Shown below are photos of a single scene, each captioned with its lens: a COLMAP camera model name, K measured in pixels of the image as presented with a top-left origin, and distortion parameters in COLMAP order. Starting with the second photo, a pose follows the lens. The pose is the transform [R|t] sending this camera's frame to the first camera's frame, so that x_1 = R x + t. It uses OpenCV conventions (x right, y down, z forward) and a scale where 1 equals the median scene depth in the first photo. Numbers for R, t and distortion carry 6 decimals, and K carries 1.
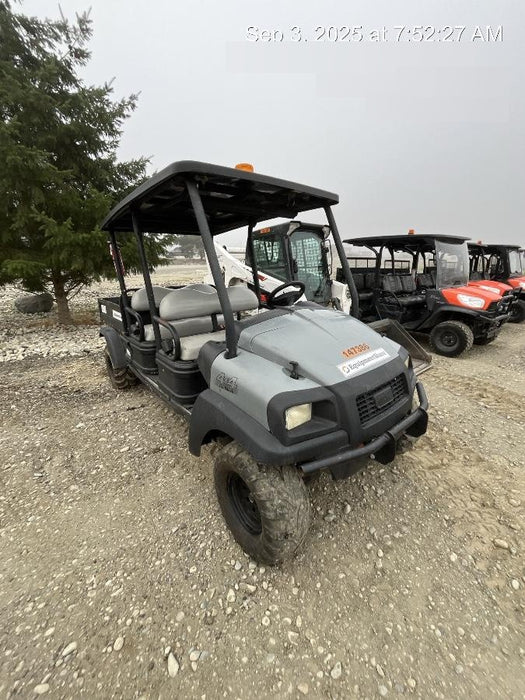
lens RADIAL K [[281.1, 0, 262.5], [0, 281.1, 350.0], [0, 0, 1]] dist [-0.000207, -0.000019]
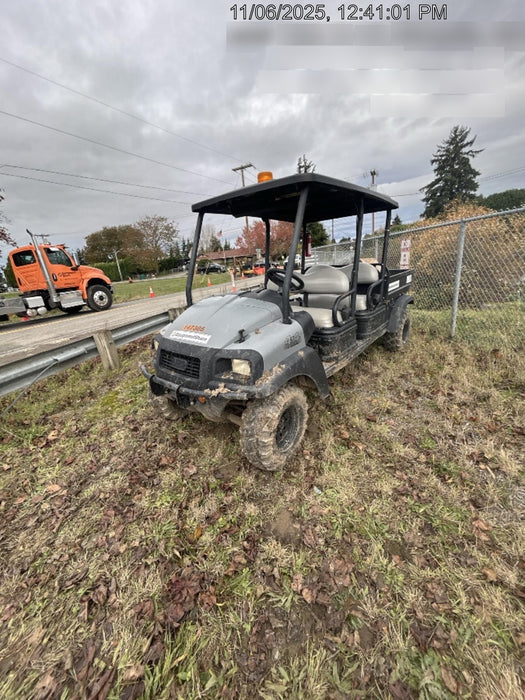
lens RADIAL K [[274.8, 0, 262.5], [0, 274.8, 350.0], [0, 0, 1]] dist [0.000265, 0.000021]
pose [[0.199630, 0.324171, -0.924695, 1.636120], [-0.199176, 0.937413, 0.285631, -0.341548], [0.959415, 0.127157, 0.251703, 0.971571]]
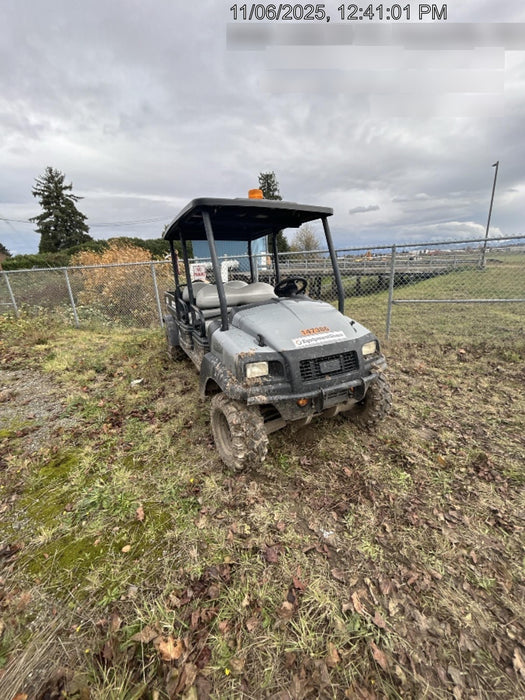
lens RADIAL K [[274.8, 0, 262.5], [0, 274.8, 350.0], [0, 0, 1]] dist [0.000265, 0.000021]
pose [[0.973532, 0.062241, -0.219914, 0.373933], [-0.060137, 0.998058, 0.016257, 0.084589], [0.220499, -0.002602, 0.975384, -0.320541]]
